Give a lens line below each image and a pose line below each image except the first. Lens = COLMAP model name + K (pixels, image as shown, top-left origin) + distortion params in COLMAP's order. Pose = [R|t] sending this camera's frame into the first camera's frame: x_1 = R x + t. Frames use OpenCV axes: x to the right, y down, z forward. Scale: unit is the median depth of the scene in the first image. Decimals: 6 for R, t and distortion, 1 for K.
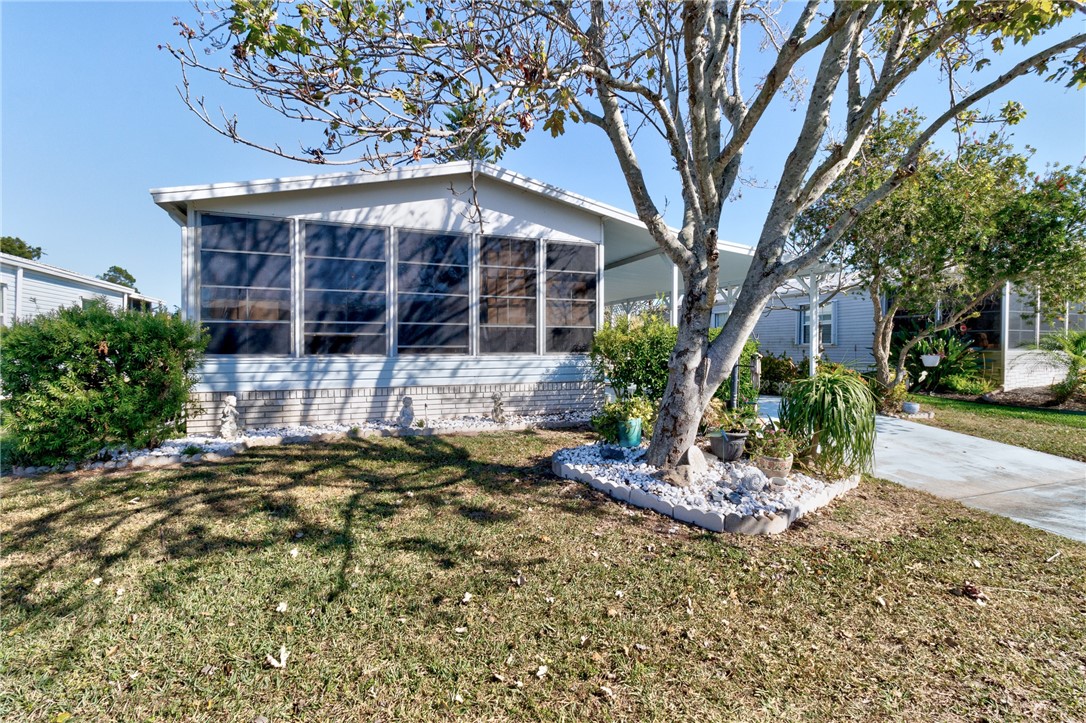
lens RADIAL K [[502.1, 0, 547.4], [0, 502.1, 356.2], [0, 0, 1]] dist [0.001519, 0.000411]
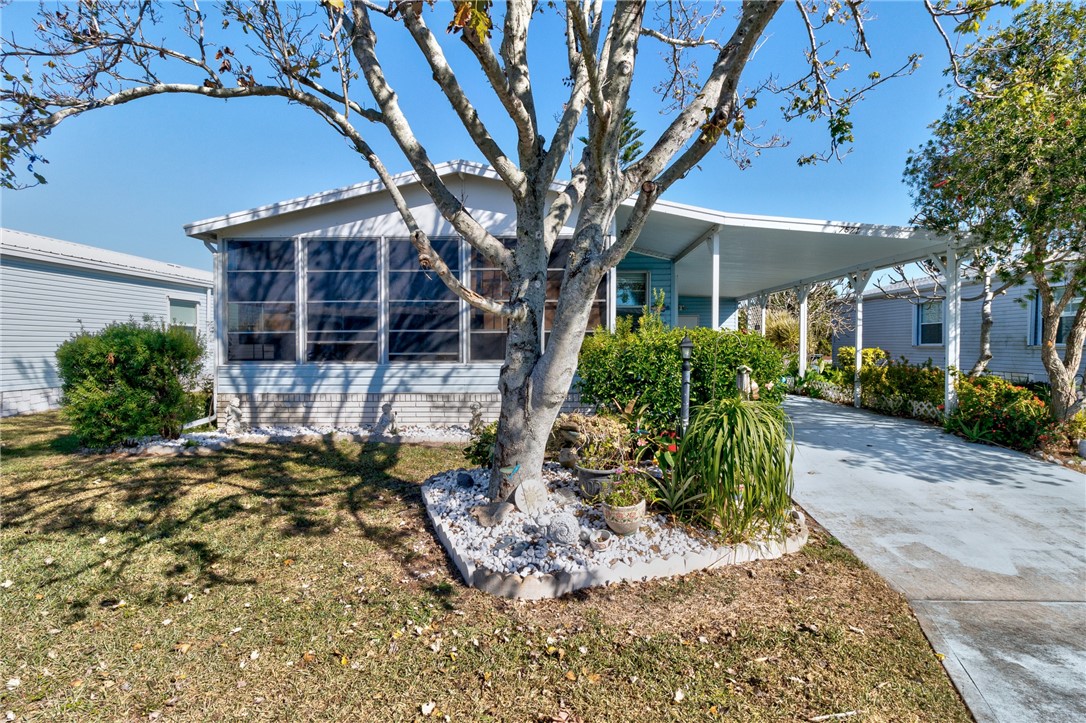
lens RADIAL K [[537.4, 0, 537.6], [0, 537.4, 360.1], [0, 0, 1]] dist [0.001413, -0.000805]
pose [[0.922457, 0.009024, -0.385993, 0.421355], [-0.004777, 0.999917, 0.011961, -0.021936], [0.386069, -0.009190, 0.922424, 0.113182]]
